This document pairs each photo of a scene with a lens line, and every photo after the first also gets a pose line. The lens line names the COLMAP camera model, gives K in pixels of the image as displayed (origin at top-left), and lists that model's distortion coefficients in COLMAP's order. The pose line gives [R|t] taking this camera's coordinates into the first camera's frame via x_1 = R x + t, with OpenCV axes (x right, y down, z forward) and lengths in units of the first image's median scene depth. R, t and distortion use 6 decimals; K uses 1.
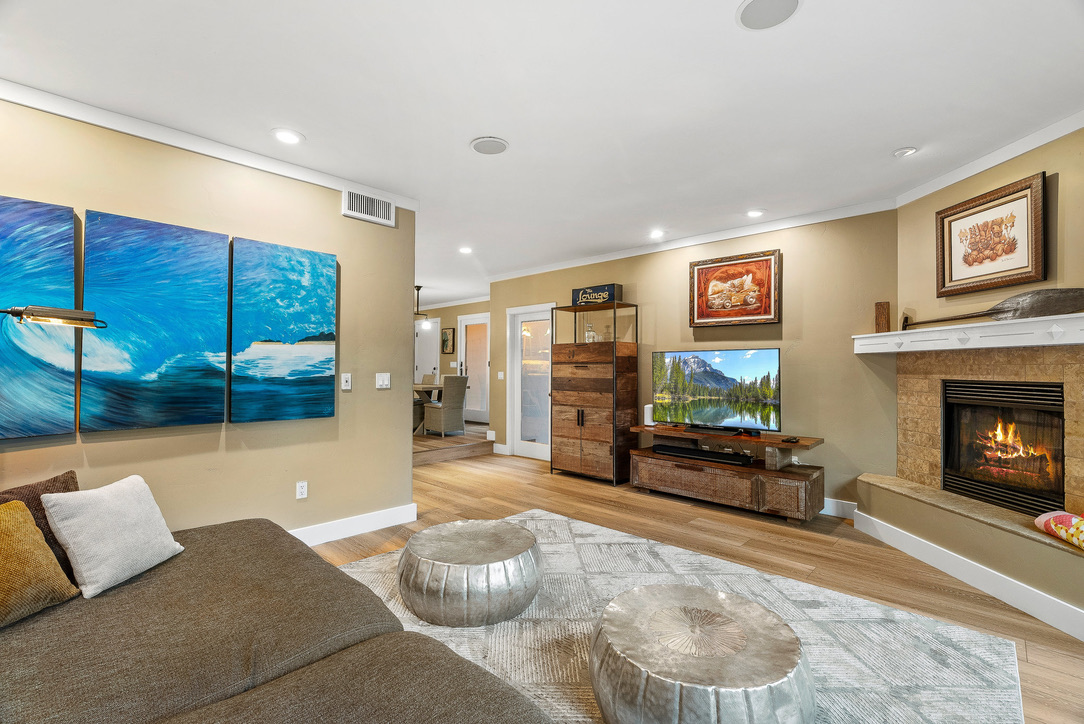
lens RADIAL K [[485.3, 0, 540.8], [0, 485.3, 362.0], [0, 0, 1]] dist [-0.006758, 0.003500]
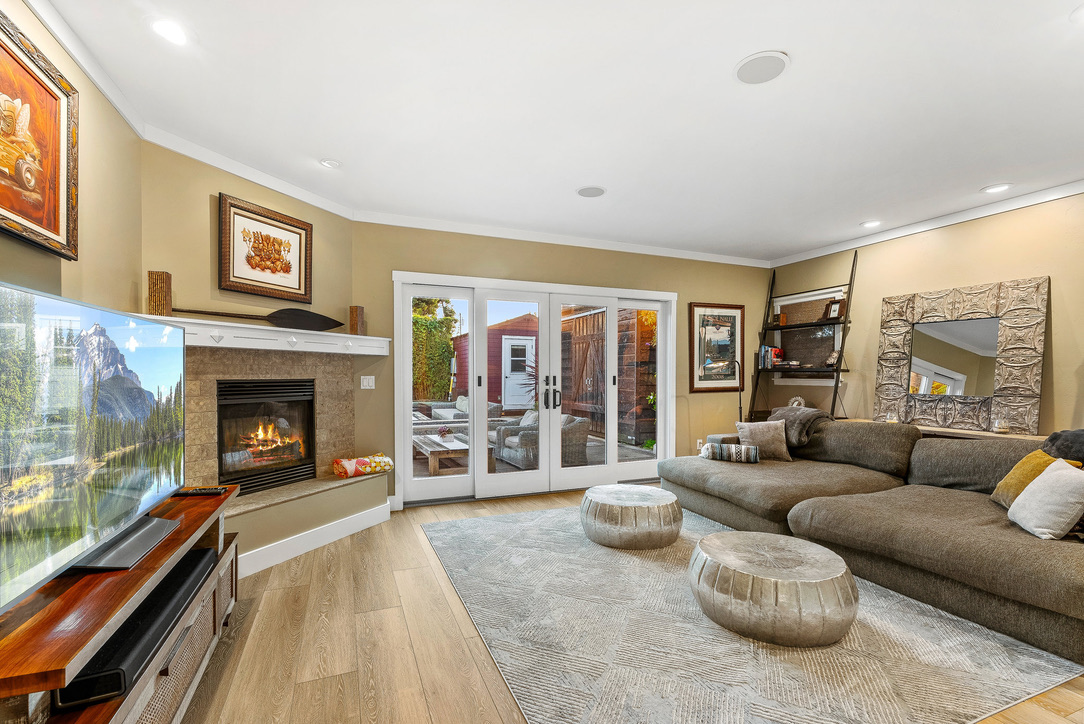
lens RADIAL K [[485.3, 0, 544.6], [0, 485.3, 371.7], [0, 0, 1]] dist [-0.006758, 0.003500]
pose [[-0.910731, -0.012754, 0.412804, -0.112053], [-0.018038, 0.999798, -0.008906, 0.019655], [-0.412607, -0.015557, -0.910776, 1.742322]]
